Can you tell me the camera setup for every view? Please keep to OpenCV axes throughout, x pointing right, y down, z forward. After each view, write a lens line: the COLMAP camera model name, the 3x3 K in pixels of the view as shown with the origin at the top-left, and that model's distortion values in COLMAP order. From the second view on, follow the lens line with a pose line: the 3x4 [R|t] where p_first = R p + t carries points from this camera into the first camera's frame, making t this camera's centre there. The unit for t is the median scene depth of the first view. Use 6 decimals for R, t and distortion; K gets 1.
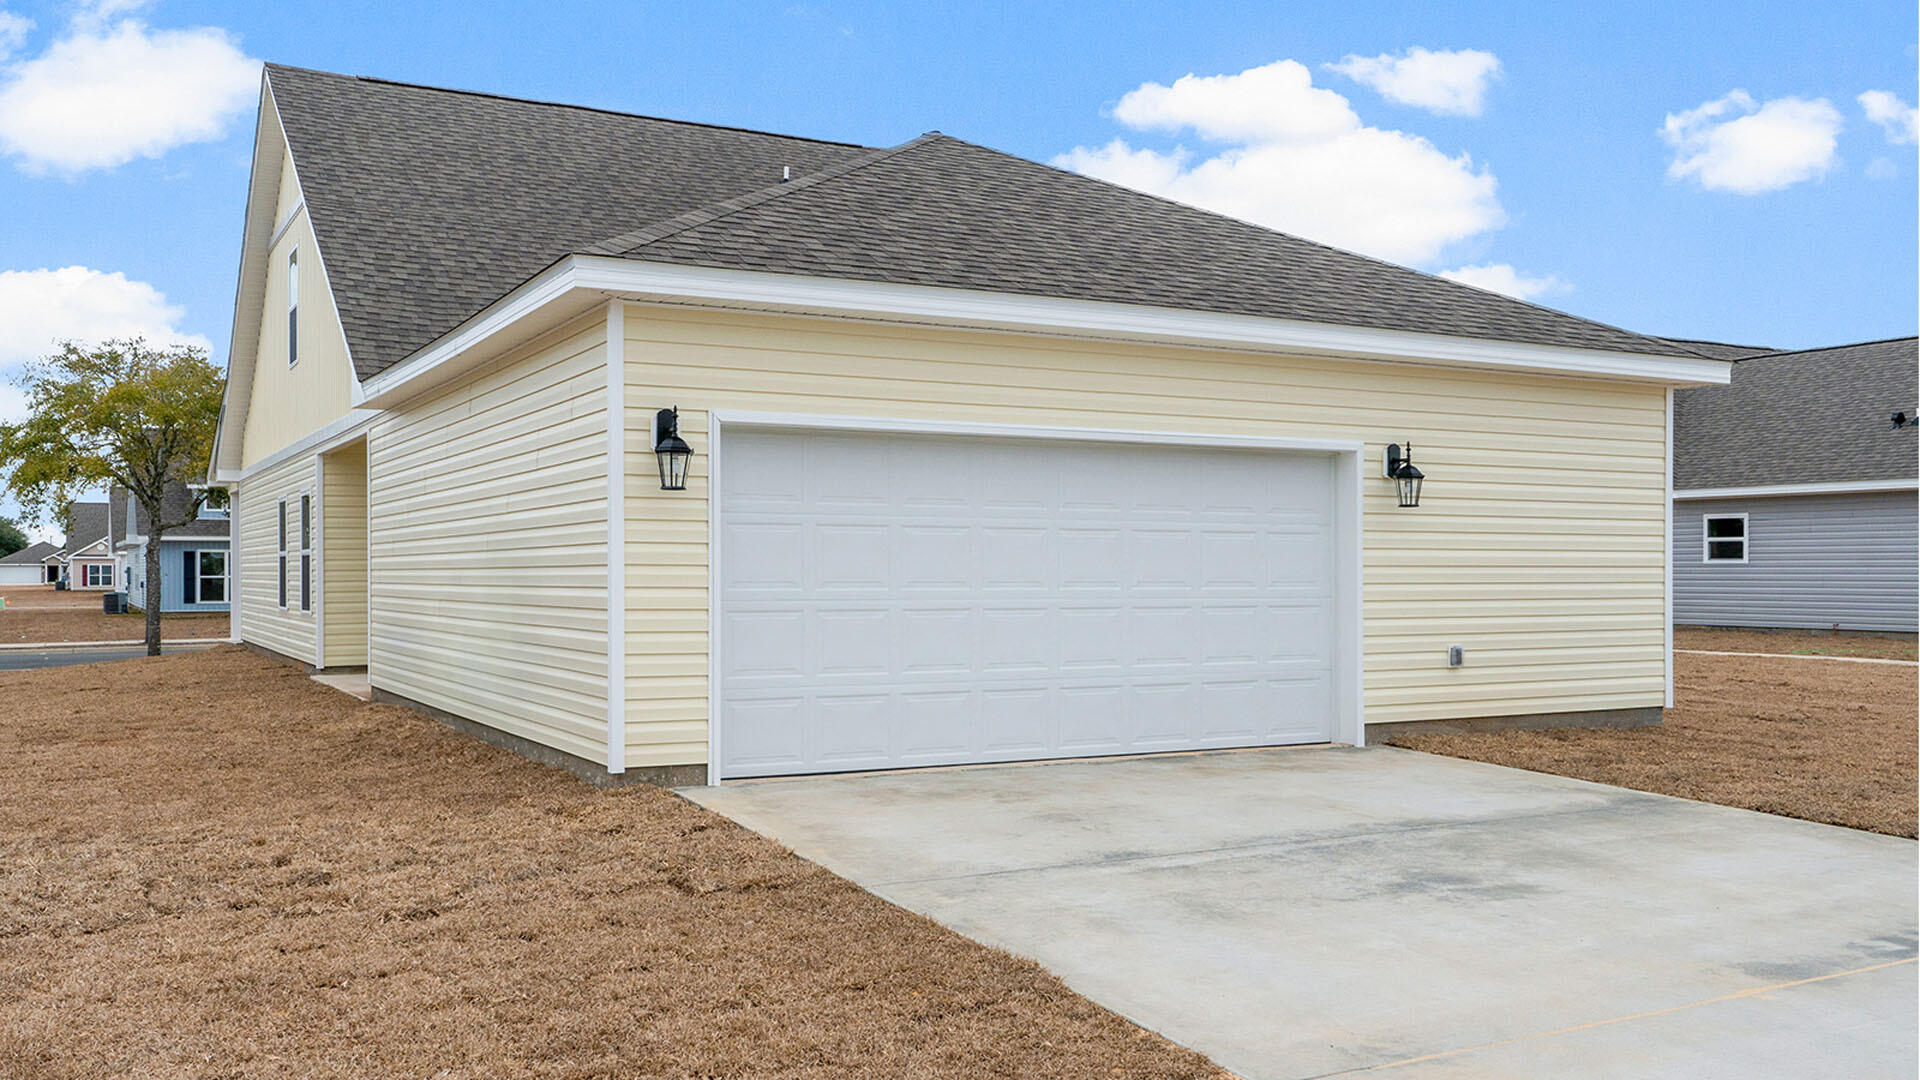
lens RADIAL K [[1697.8, 0, 960.8], [0, 1697.8, 552.2], [0, 0, 1]] dist [-0.015526, -0.002414]
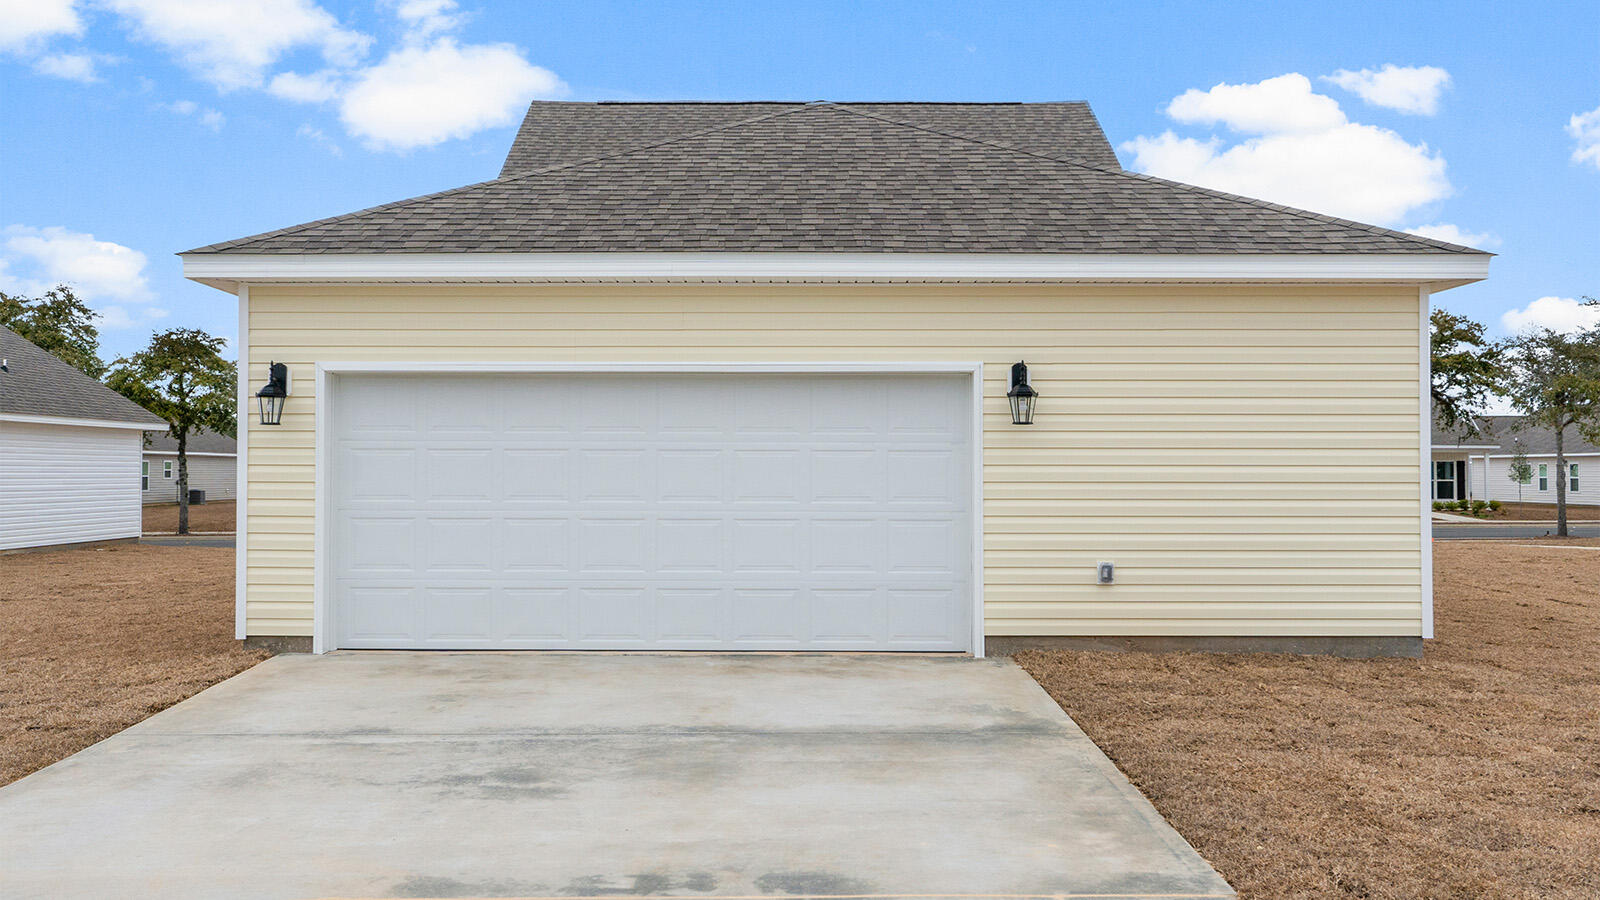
lens RADIAL K [[1239.3, 0, 801.0], [0, 1239.3, 441.4], [0, 0, 1]] dist [-0.009573, -0.007506]
pose [[0.872073, -0.017347, -0.489069, 0.510231], [0.004929, 0.999632, -0.026669, 0.002851], [0.489351, 0.020847, 0.871838, 0.287223]]
